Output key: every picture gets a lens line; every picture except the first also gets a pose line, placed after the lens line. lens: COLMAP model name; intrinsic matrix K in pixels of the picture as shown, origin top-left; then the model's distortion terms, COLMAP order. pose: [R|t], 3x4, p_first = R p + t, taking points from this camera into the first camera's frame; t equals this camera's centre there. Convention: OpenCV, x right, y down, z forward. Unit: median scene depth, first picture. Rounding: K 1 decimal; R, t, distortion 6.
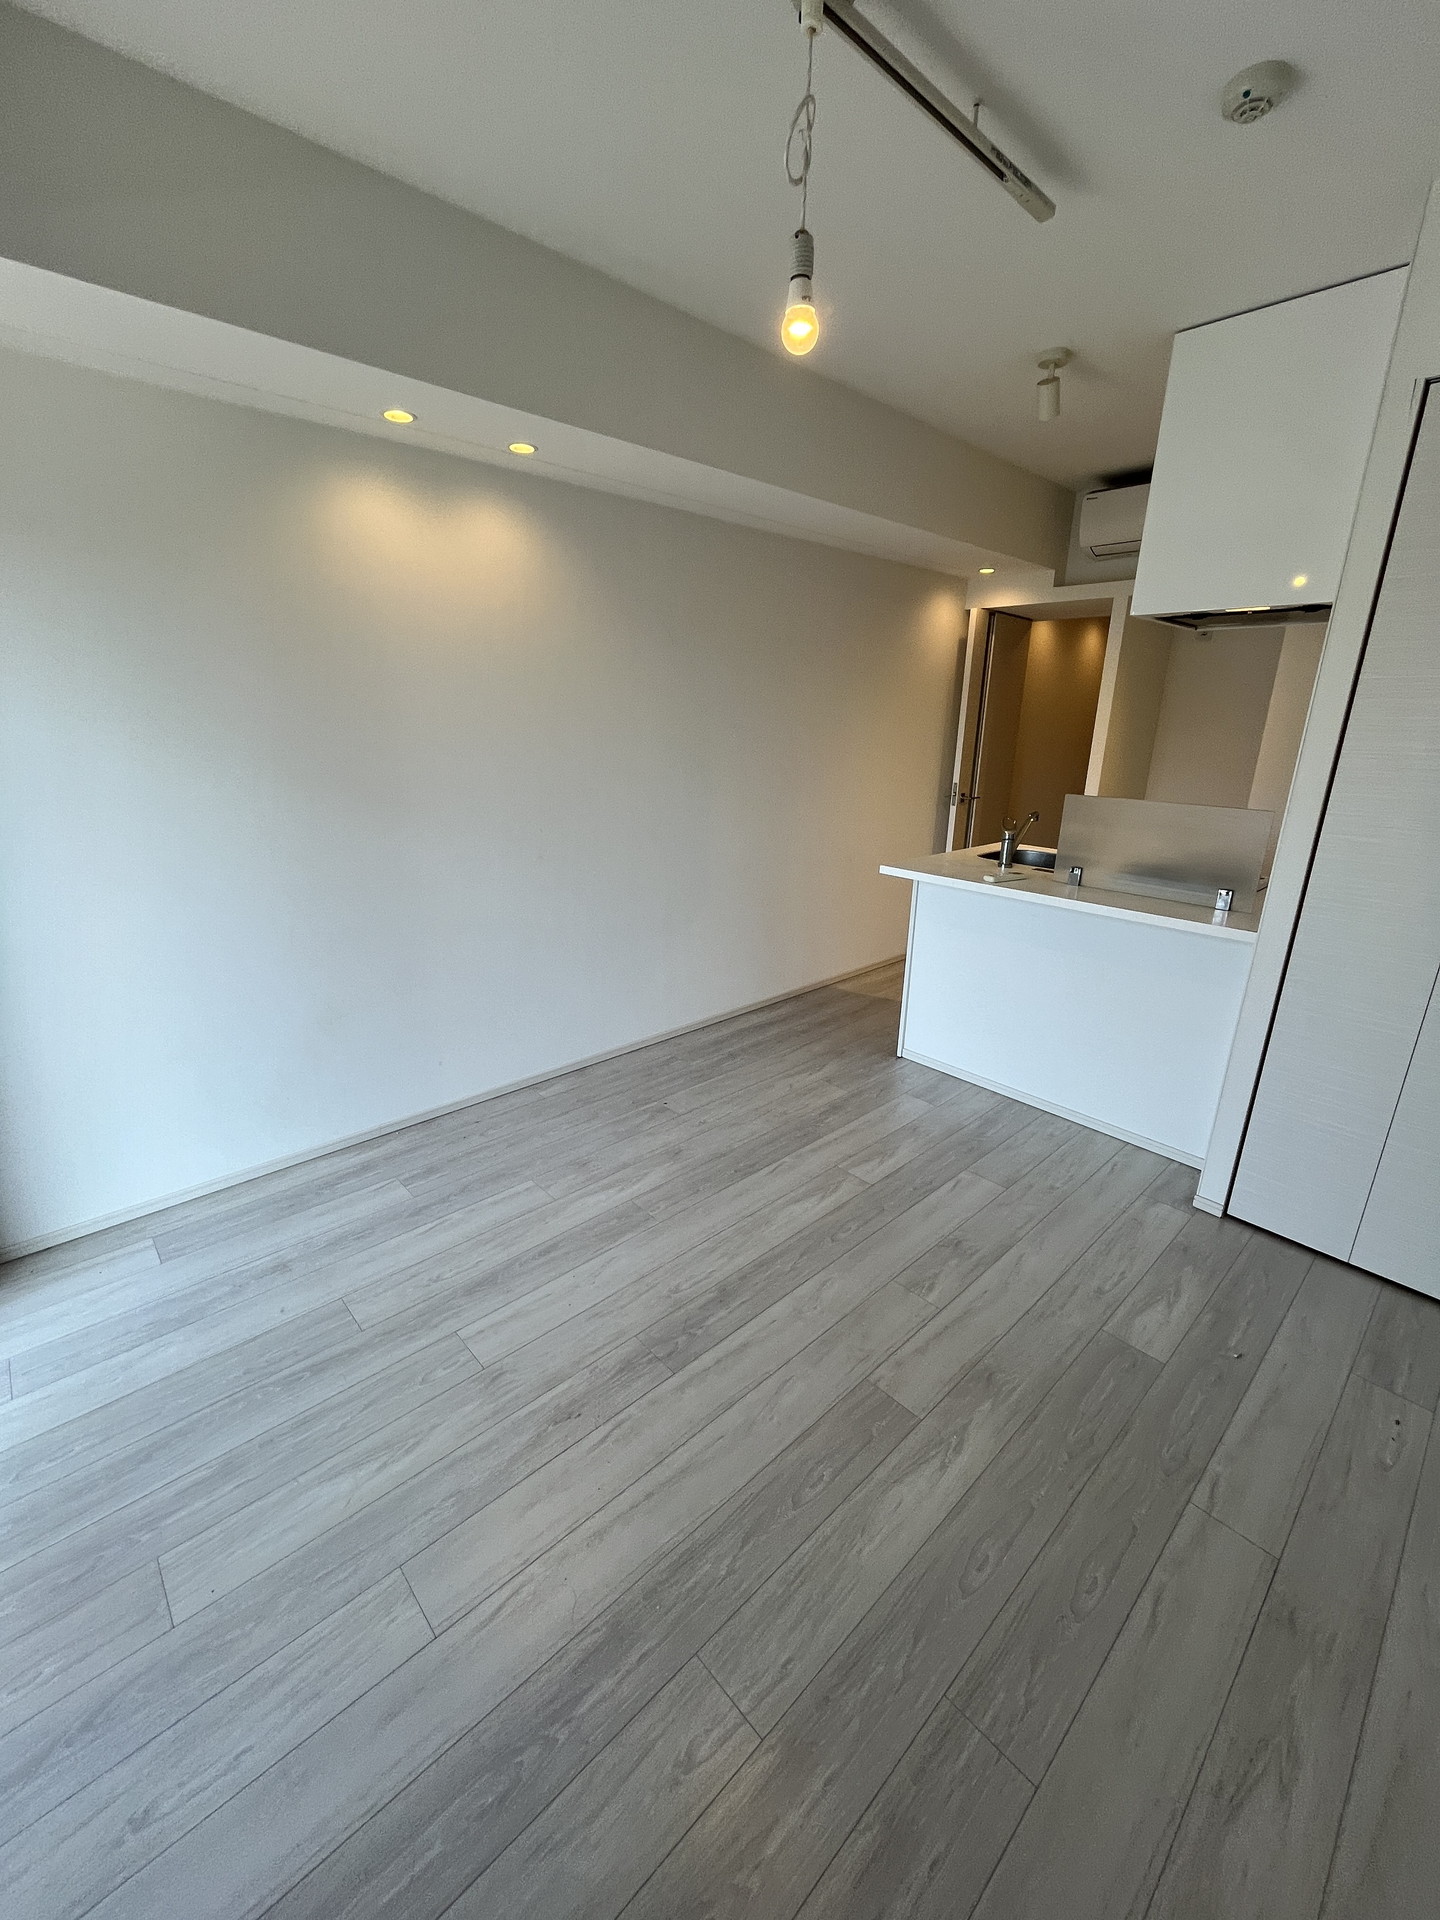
lens RADIAL K [[776.7, 0, 724.3], [0, 776.7, 956.6], [0, 0, 1]] dist [-0.002887, 0.000029]
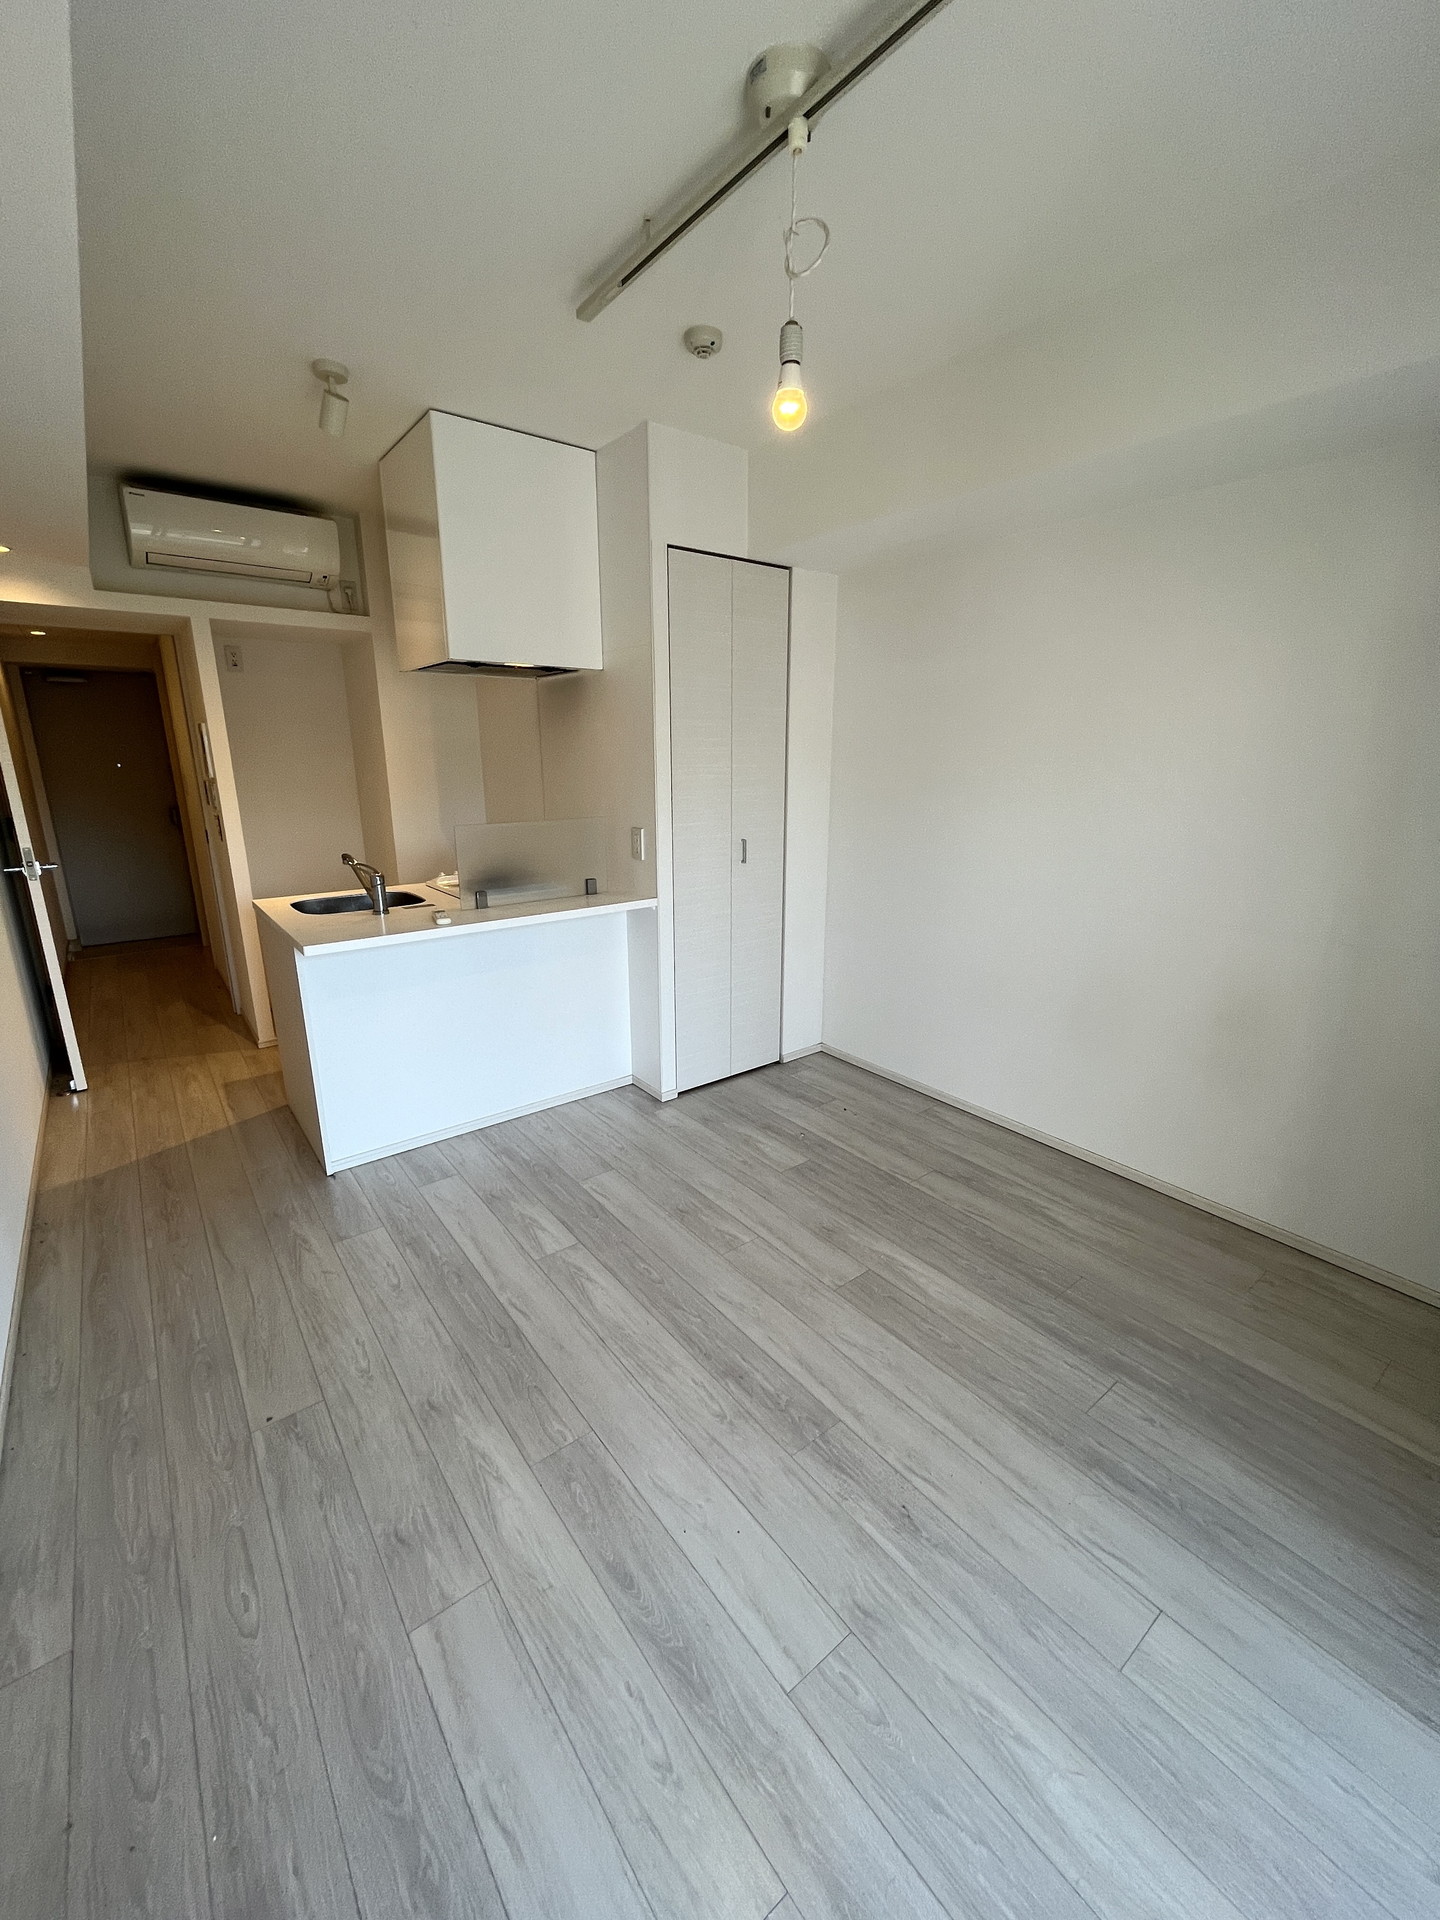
lens RADIAL K [[776.7, 0, 722.3], [0, 776.7, 956.3], [0, 0, 1]] dist [-0.002887, 0.000029]
pose [[0.089258, -0.271884, 0.958182, -0.796363], [0.299730, 0.924760, 0.234480, -0.261583], [-0.949839, 0.266267, 0.164034, 0.763184]]
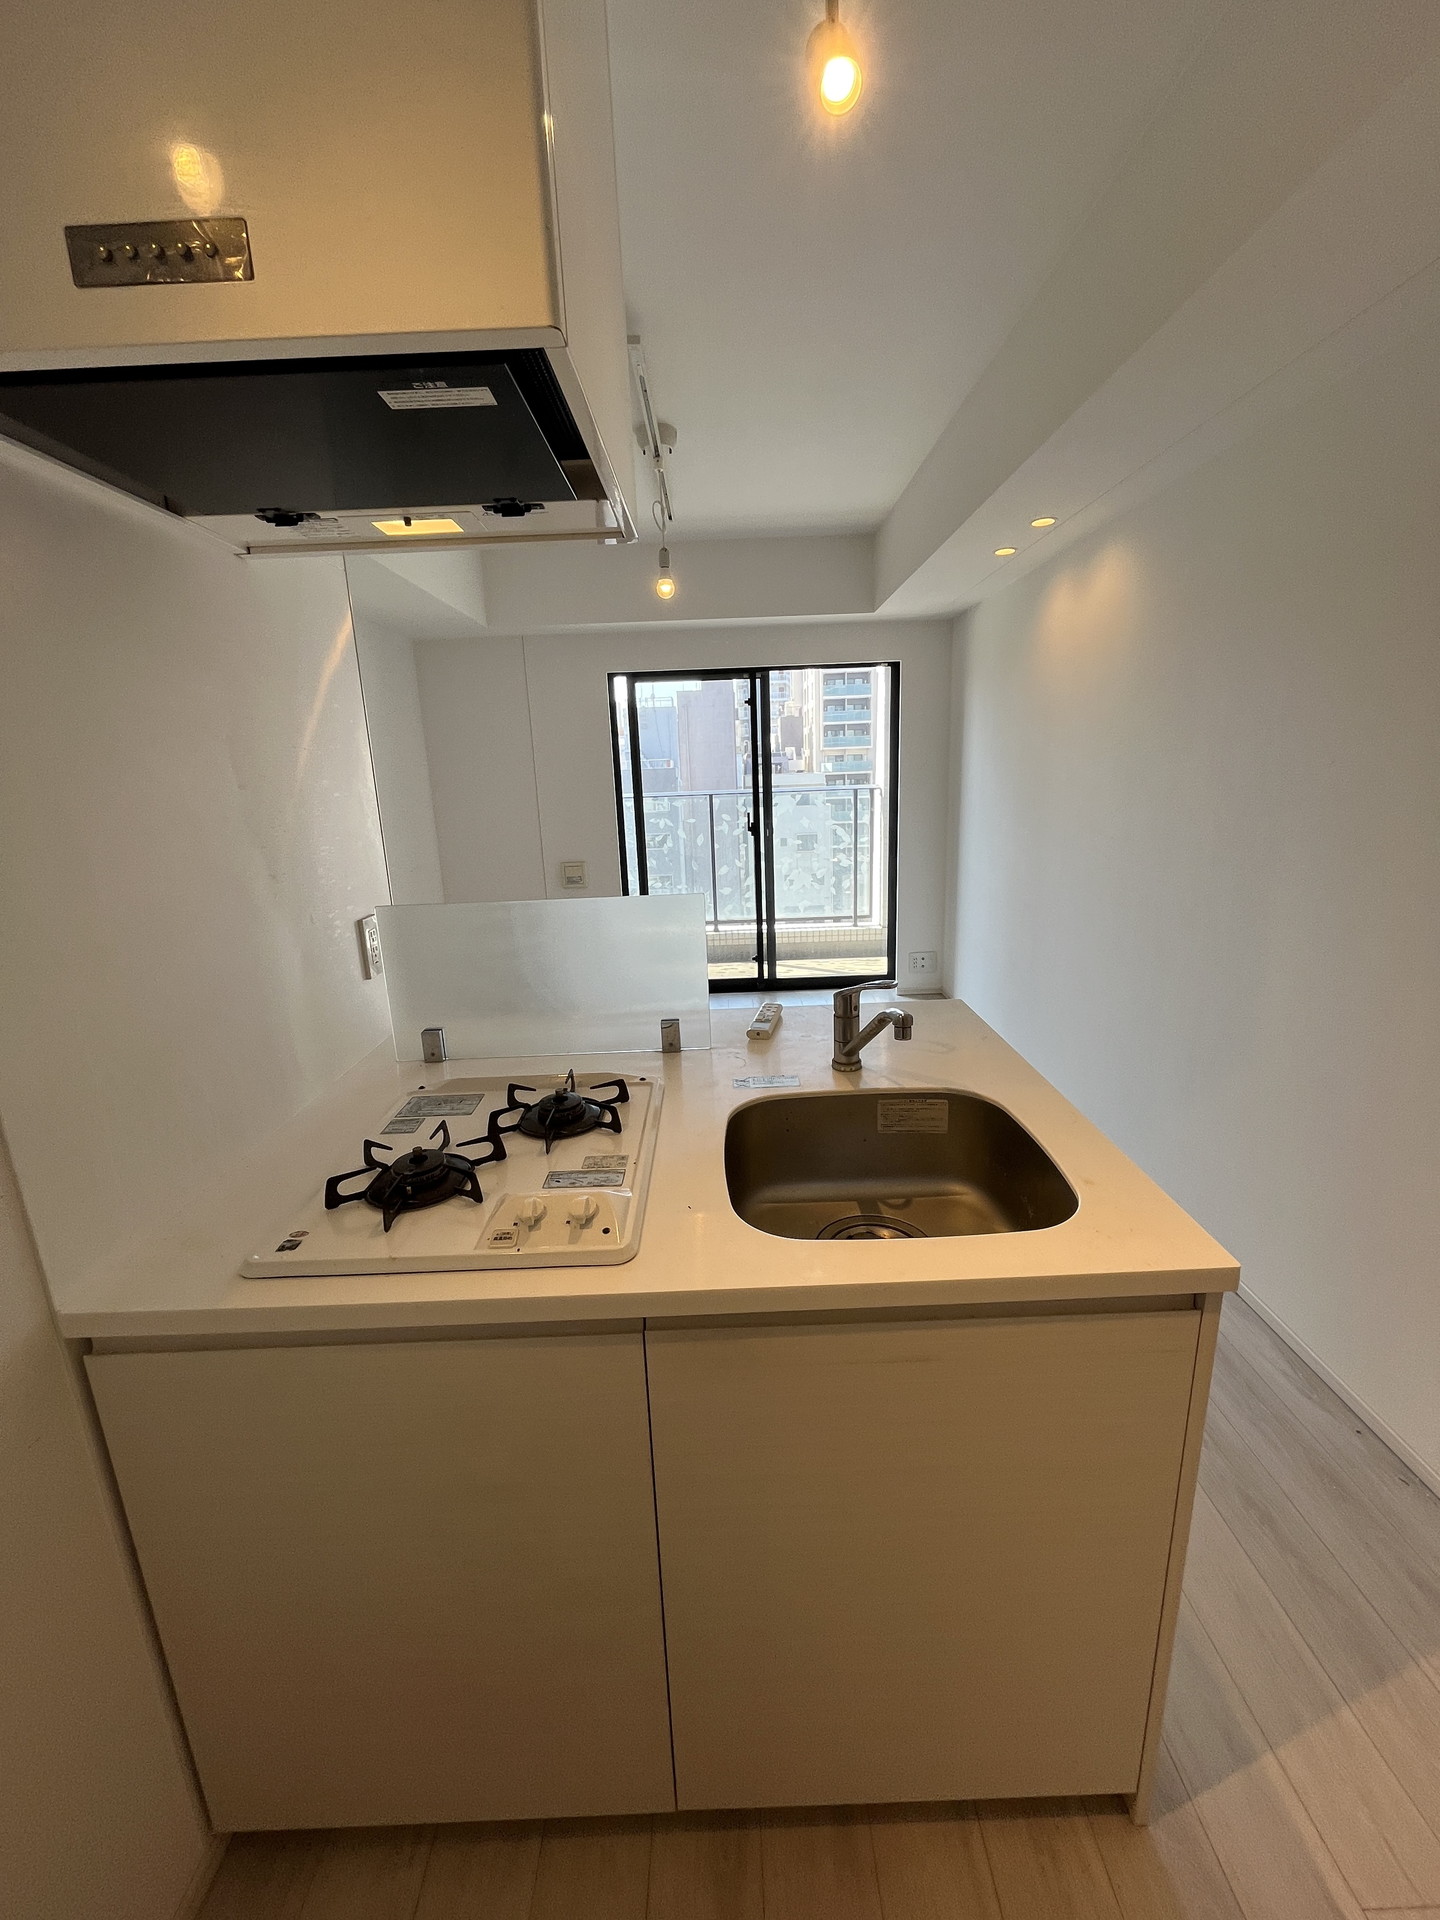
lens RADIAL K [[776.7, 0, 722.6], [0, 776.7, 959.3], [0, 0, 1]] dist [-0.002887, 0.000029]
pose [[-0.679395, 0.184264, -0.710260, 1.168029], [-0.195912, 0.887267, 0.417583, -0.565522], [0.707136, 0.422852, -0.566705, 1.890342]]
